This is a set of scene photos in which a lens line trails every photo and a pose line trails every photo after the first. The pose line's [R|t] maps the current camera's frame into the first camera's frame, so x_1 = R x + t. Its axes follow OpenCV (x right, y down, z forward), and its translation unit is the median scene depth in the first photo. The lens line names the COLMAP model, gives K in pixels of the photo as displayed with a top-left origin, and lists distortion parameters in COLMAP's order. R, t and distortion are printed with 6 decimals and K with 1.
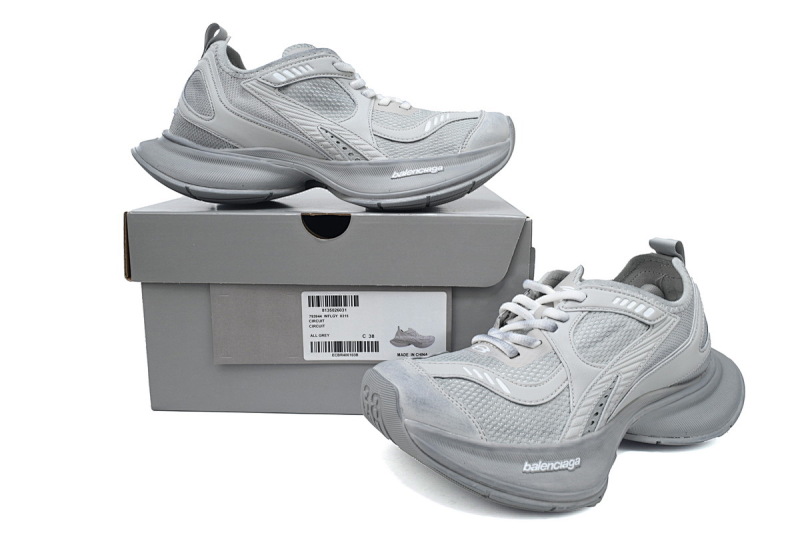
lens RADIAL K [[644.3, 0, 400.0], [0, 644.3, 266.5], [0, 0, 1]] dist [0.001355, -0.000282]
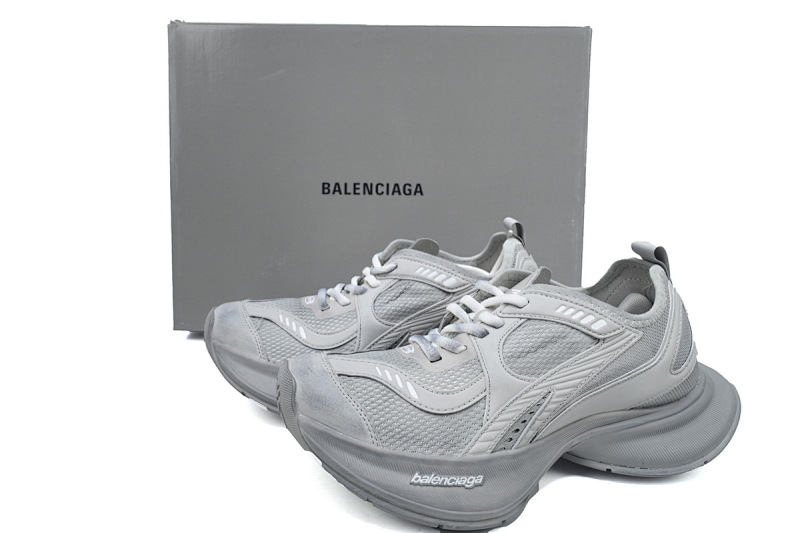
lens RADIAL K [[644.3, 0, 400.0], [0, 644.3, 266.5], [0, 0, 1]] dist [0.001355, -0.000282]
pose [[0.974600, 0.056297, -0.216762, 0.334865], [-0.052053, 0.998325, 0.025240, -0.019339], [0.217820, -0.013316, 0.975898, 0.073188]]
